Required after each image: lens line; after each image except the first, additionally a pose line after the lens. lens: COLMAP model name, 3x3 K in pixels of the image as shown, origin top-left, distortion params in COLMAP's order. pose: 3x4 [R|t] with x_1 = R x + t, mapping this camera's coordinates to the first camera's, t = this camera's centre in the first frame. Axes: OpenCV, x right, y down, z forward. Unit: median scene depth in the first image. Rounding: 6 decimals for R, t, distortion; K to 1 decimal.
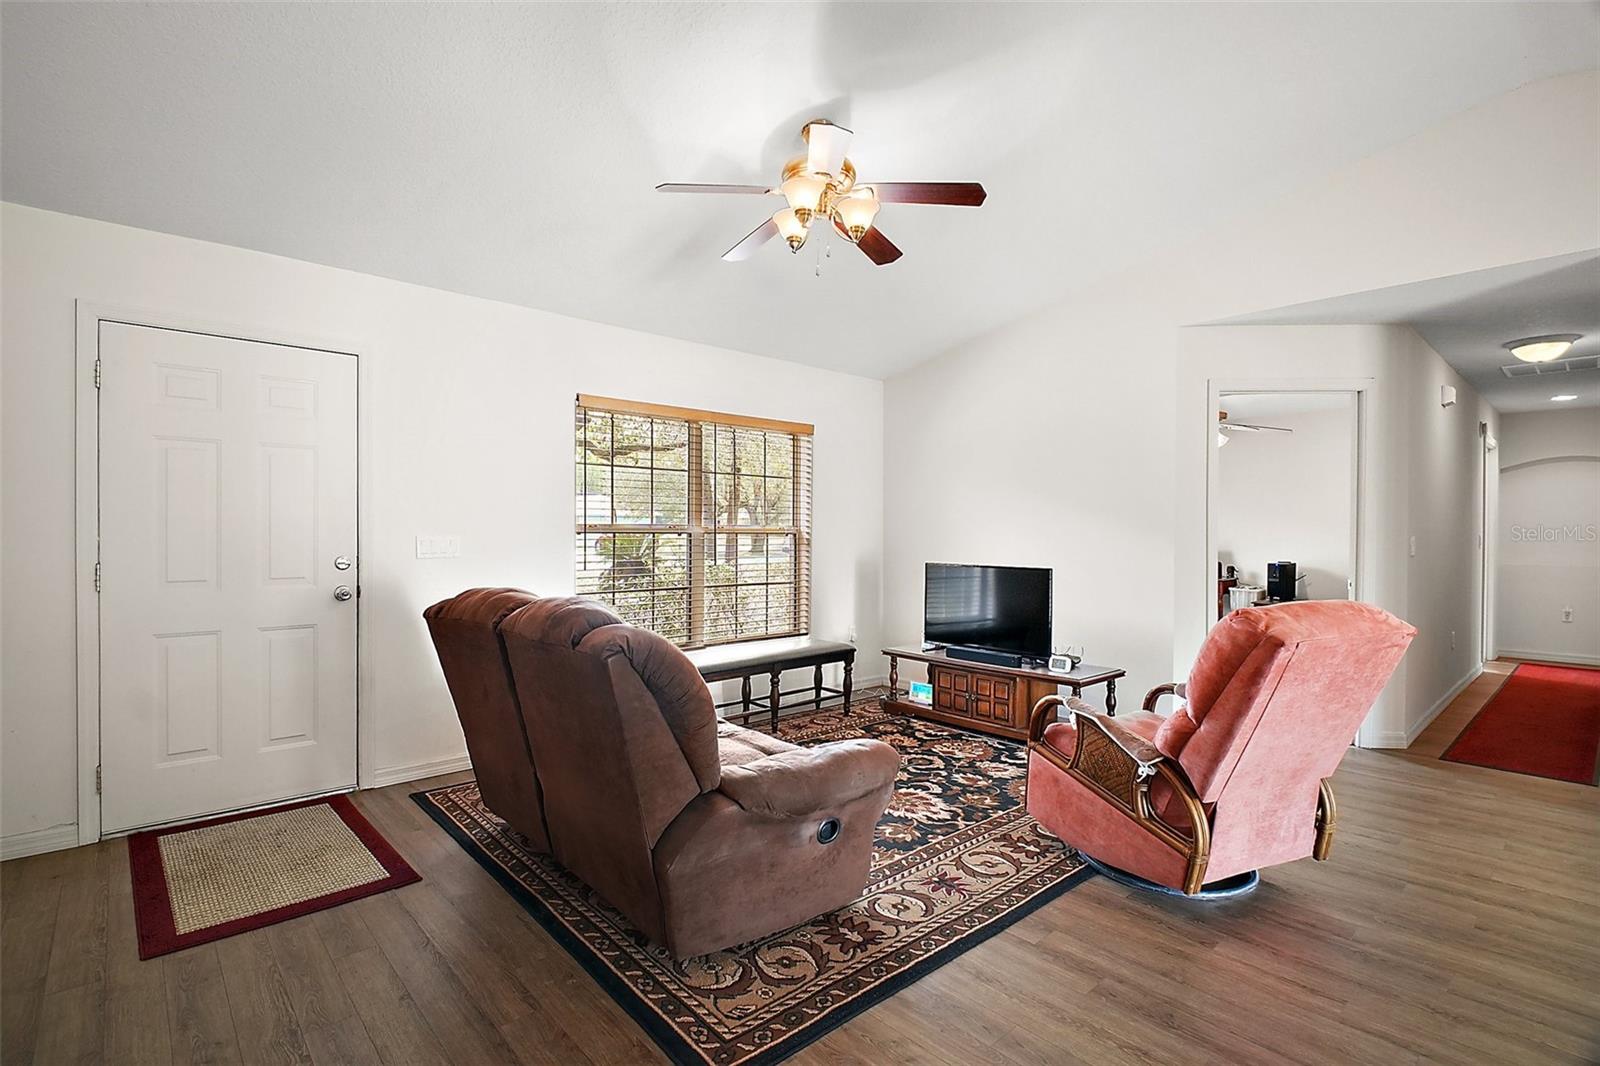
lens RADIAL K [[732.4, 0, 808.2], [0, 732.4, 538.2], [0, 0, 1]] dist [-0.004626, 0.000974]
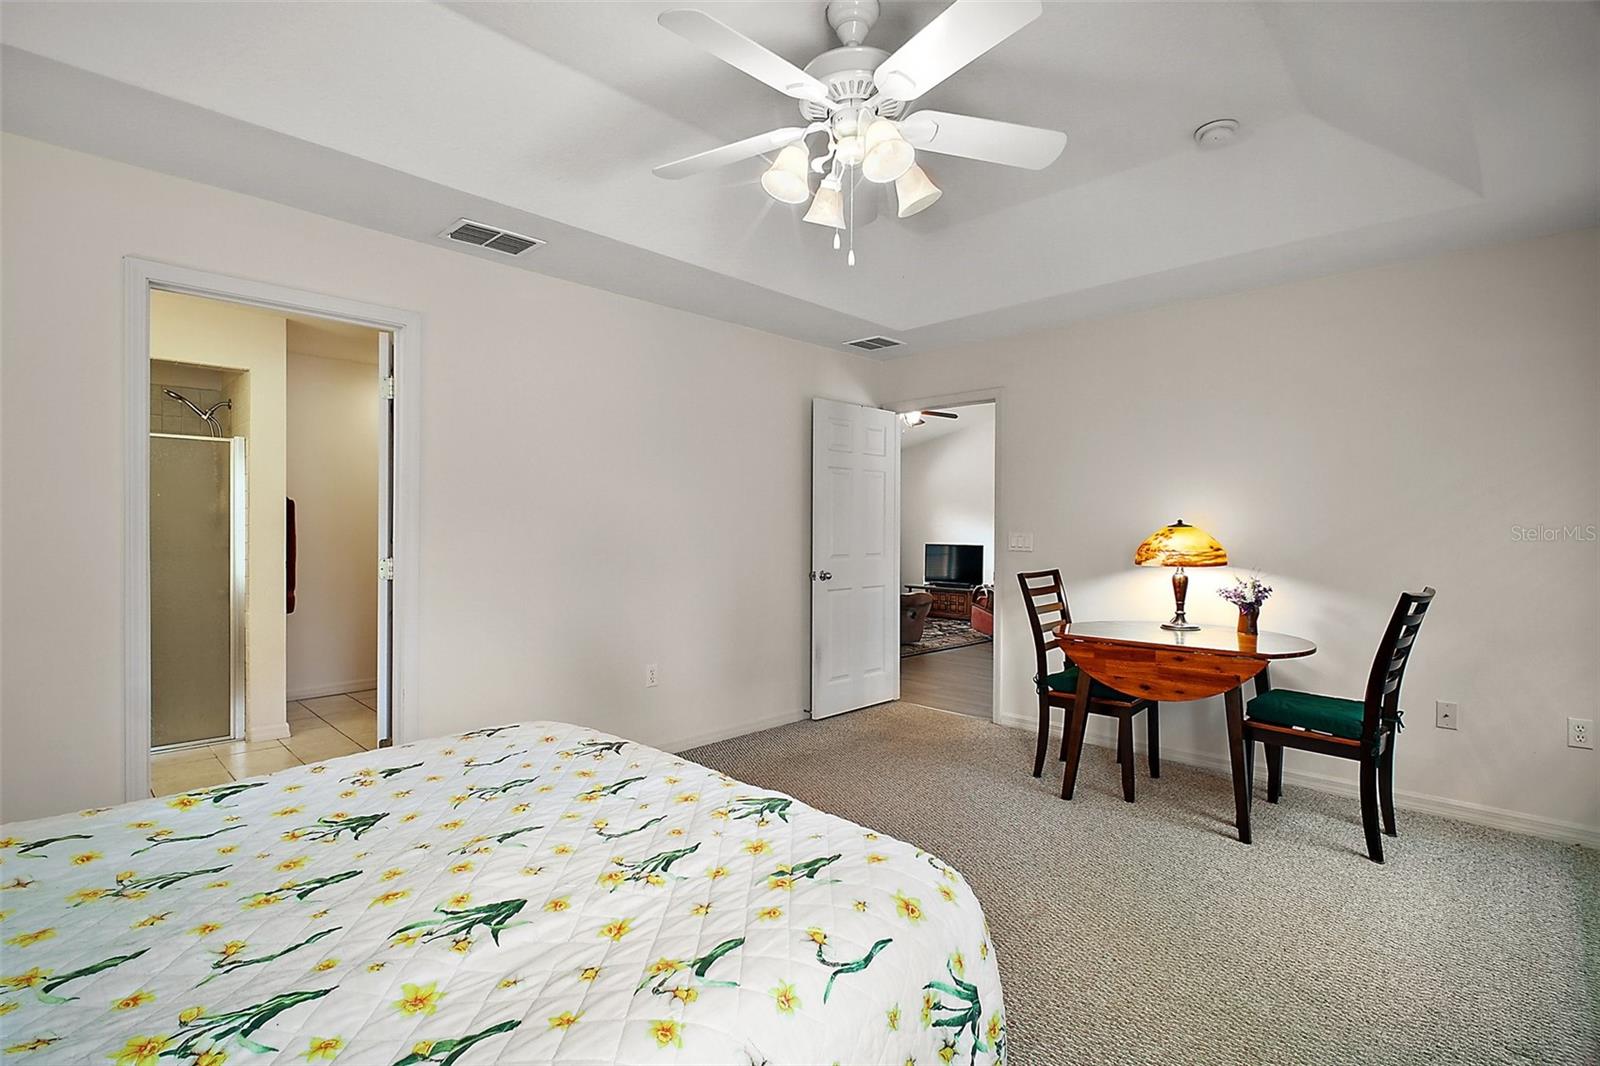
lens RADIAL K [[738.3, 0, 797.6], [0, 738.3, 531.4], [0, 0, 1]] dist [0.015962, -0.008276]
pose [[0.998661, -0.007286, 0.051214, -0.335794], [0.007804, 0.999920, -0.009927, 0.016023], [-0.051138, 0.010314, 0.998638, -1.187550]]
